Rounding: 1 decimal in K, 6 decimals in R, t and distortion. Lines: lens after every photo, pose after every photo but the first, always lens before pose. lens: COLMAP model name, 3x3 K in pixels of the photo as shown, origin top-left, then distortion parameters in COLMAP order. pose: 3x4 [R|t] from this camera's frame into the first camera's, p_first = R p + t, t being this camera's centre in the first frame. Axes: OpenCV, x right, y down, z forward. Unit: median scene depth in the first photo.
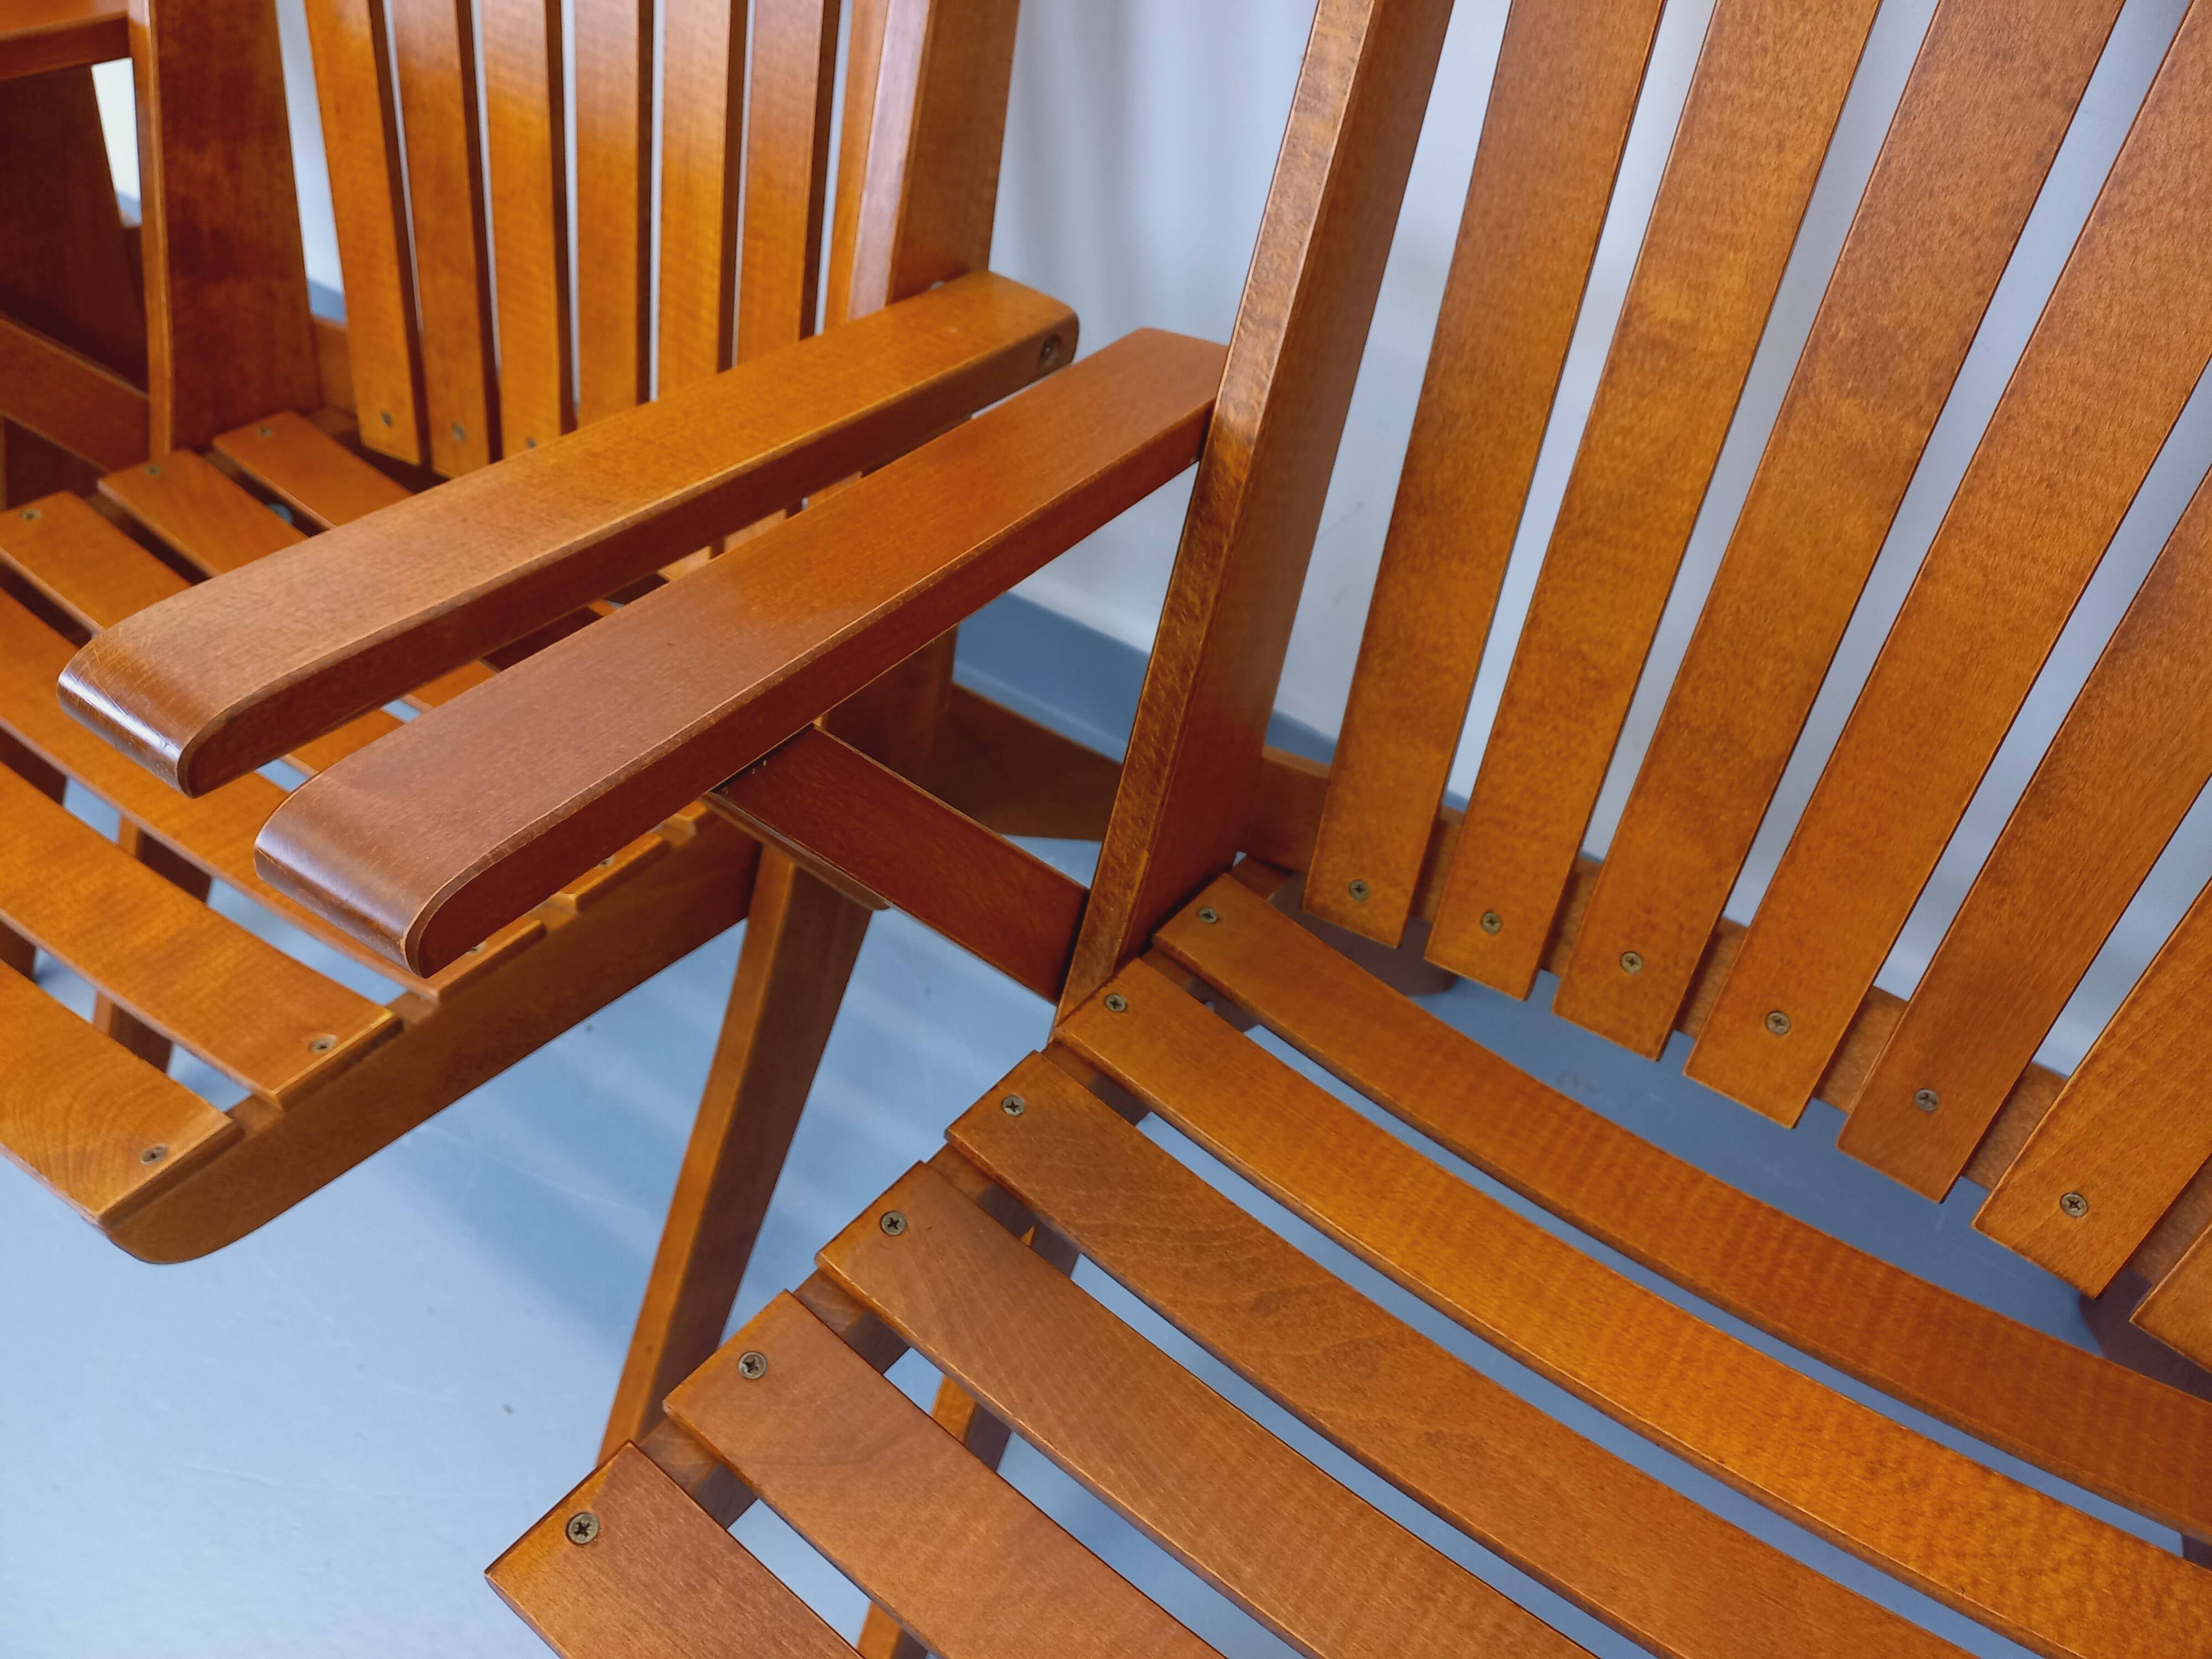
lens RADIAL K [[1633.5, 0, 1126.7], [0, 1633.5, 812.1], [0, 0, 1]] dist [0.065254, -0.059762]
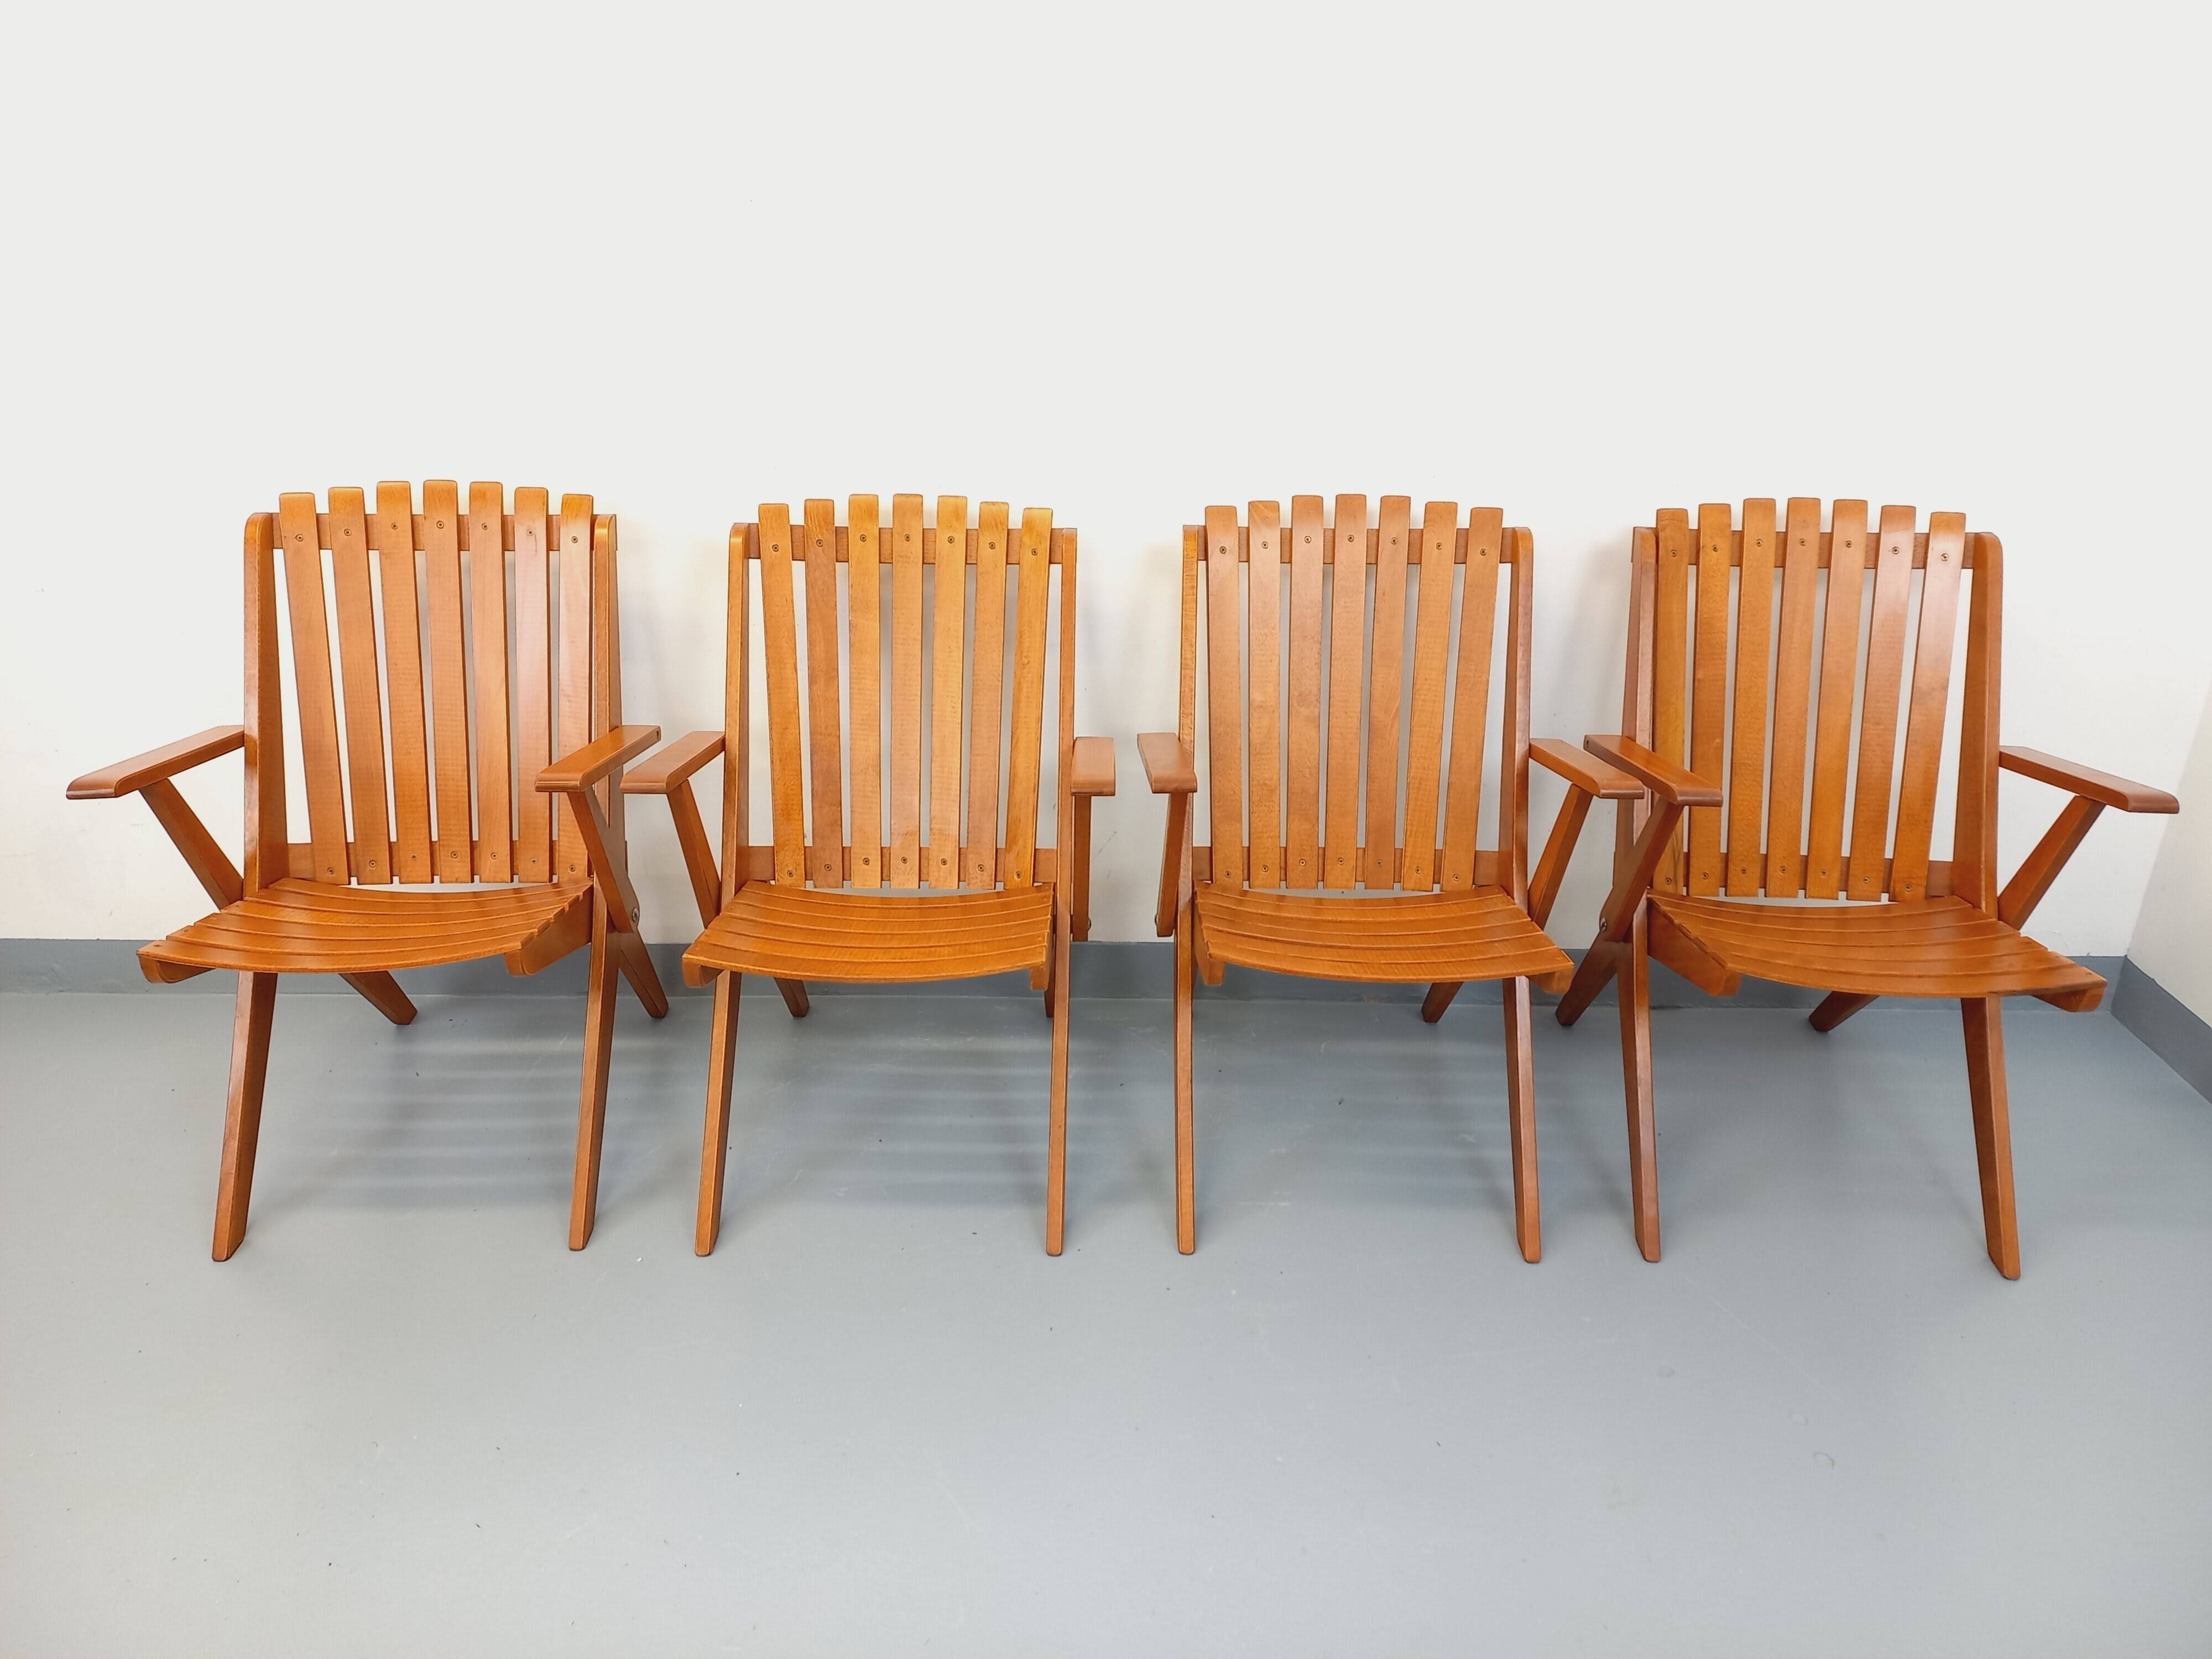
lens RADIAL K [[1633.5, 0, 1091.4], [0, 1633.5, 809.6], [0, 0, 1]] dist [0.065254, -0.059762]
pose [[0.821883, -0.179602, 0.540603, -2.300660], [0.404667, 0.852005, -0.332161, 1.139962], [-0.400940, 0.491762, 0.772928, -1.921625]]
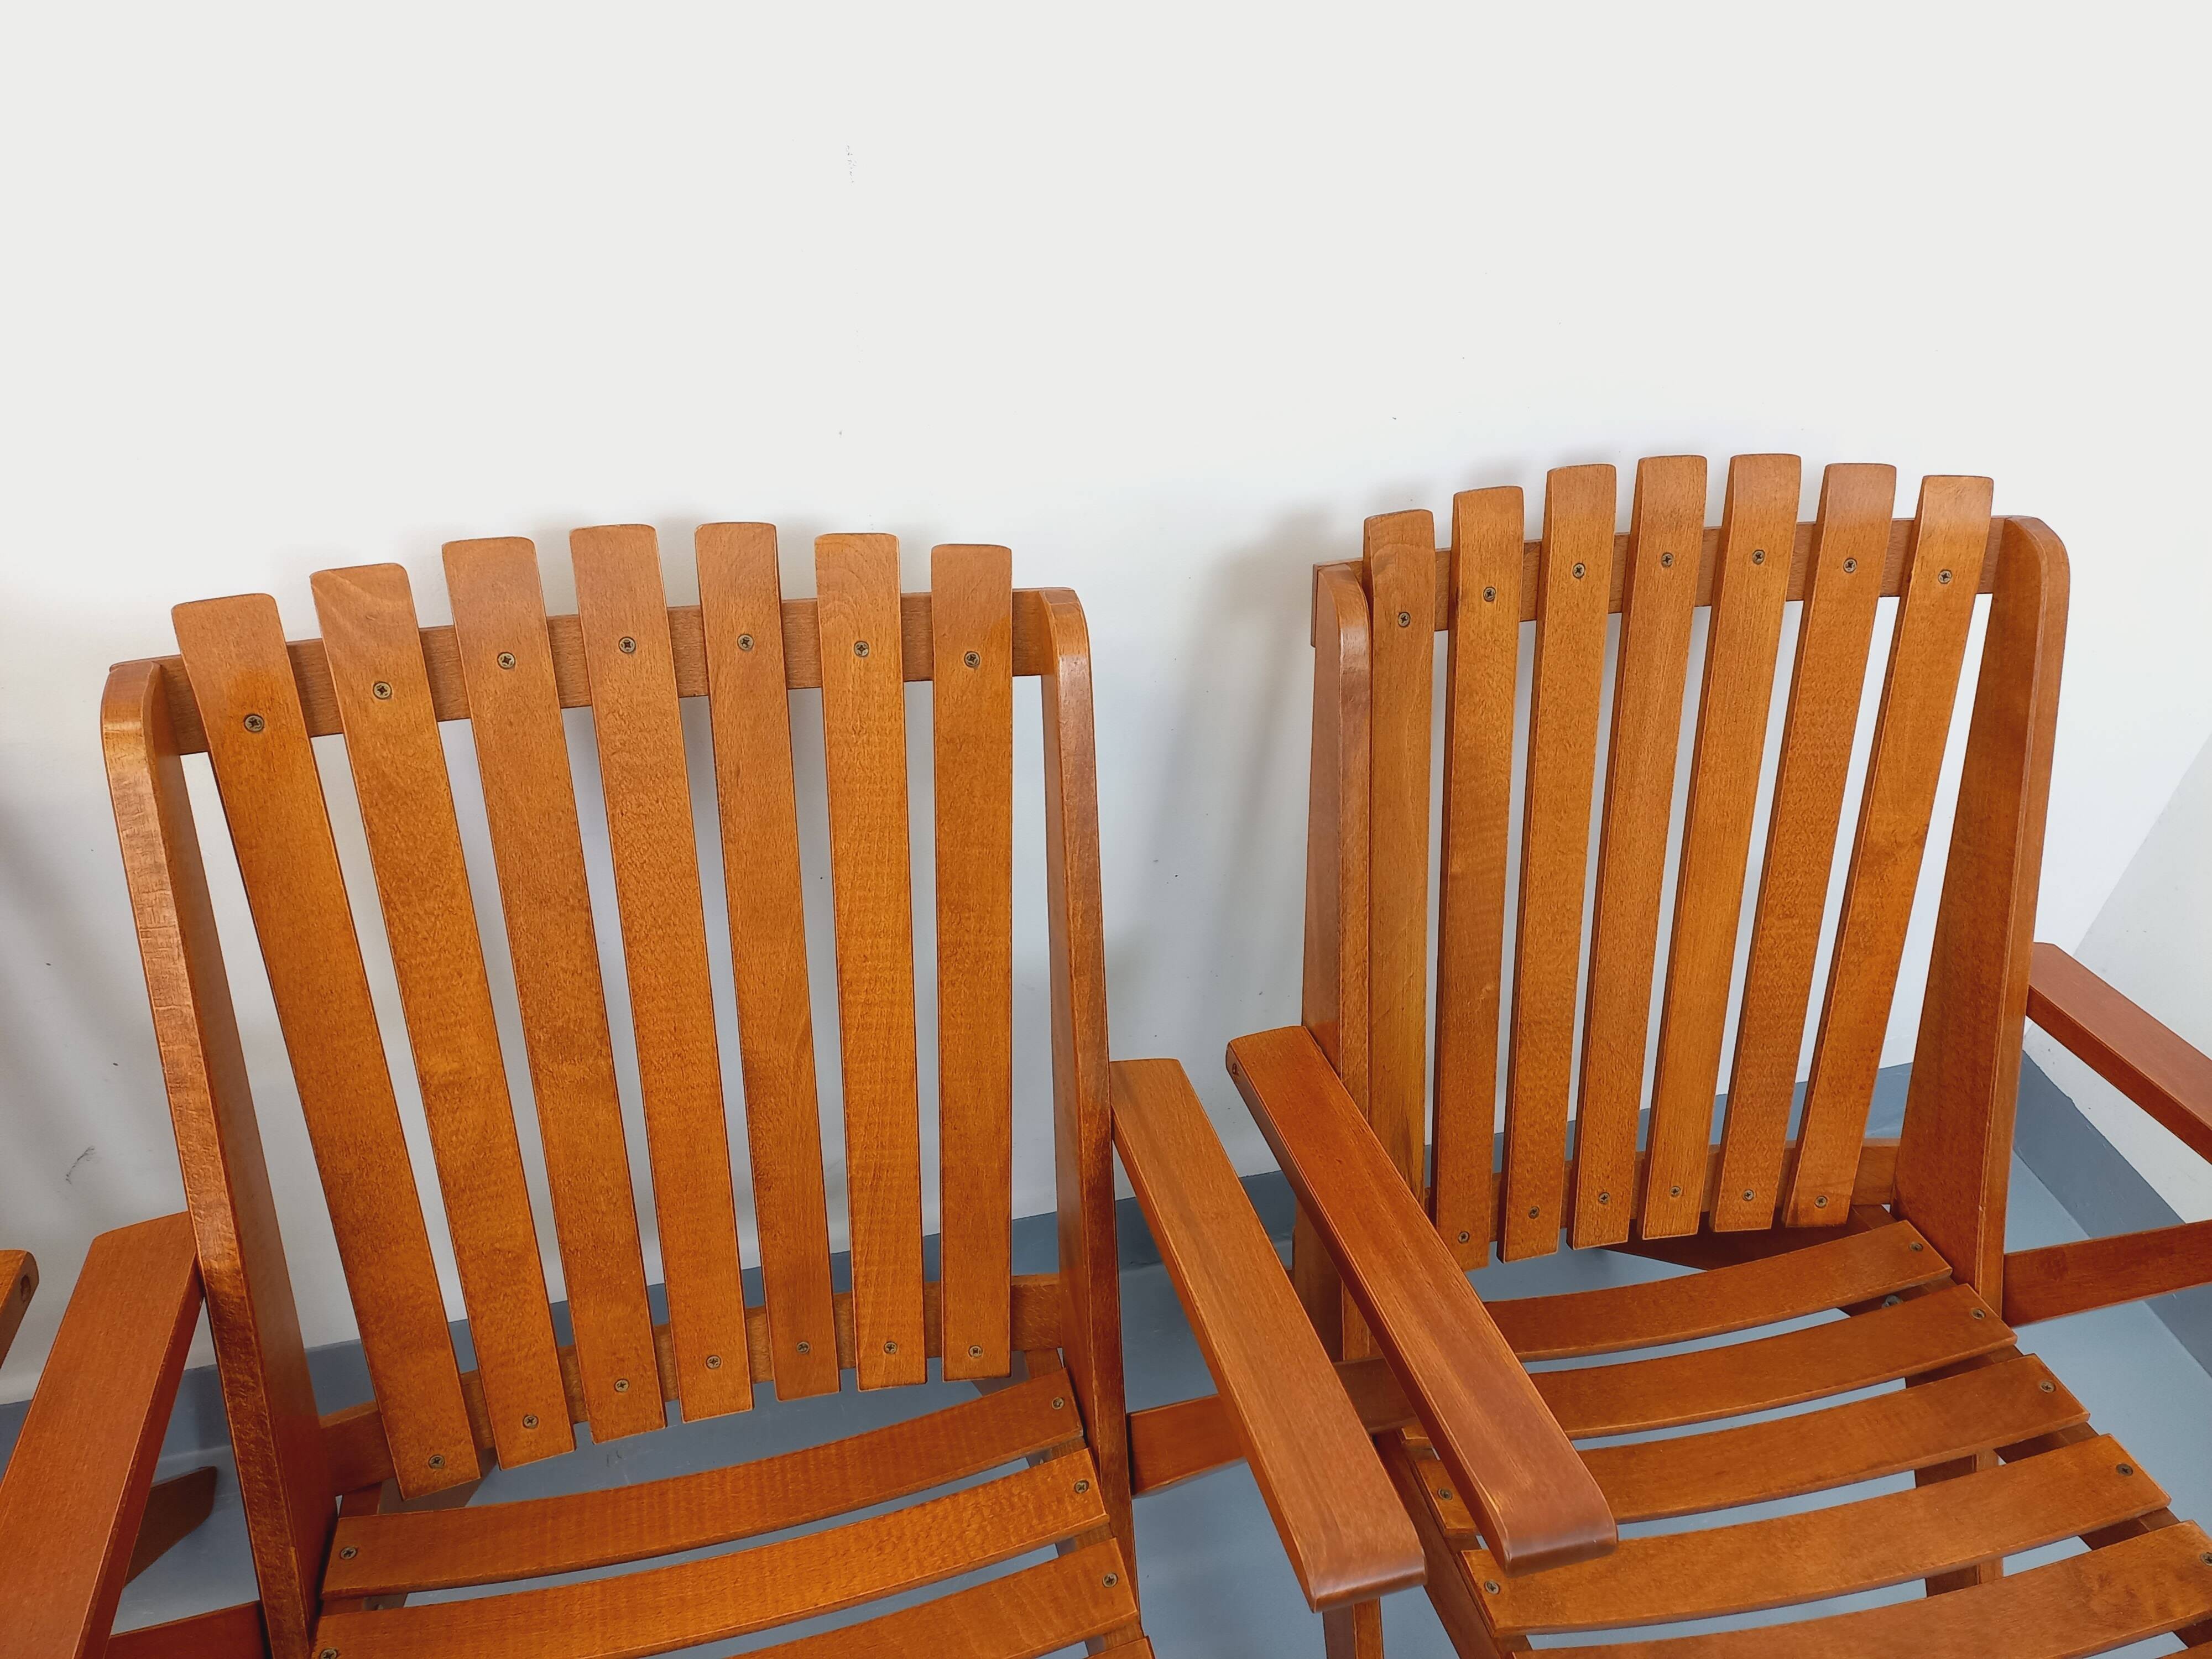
lens RADIAL K [[1633.5, 0, 1104.6], [0, 1633.5, 788.0], [0, 0, 1]] dist [0.065254, -0.059762]
pose [[0.643277, -0.411464, 0.645672, -0.210962], [0.524002, 0.851469, 0.020553, -0.212358], [-0.558227, 0.325112, 0.763338, -0.755968]]
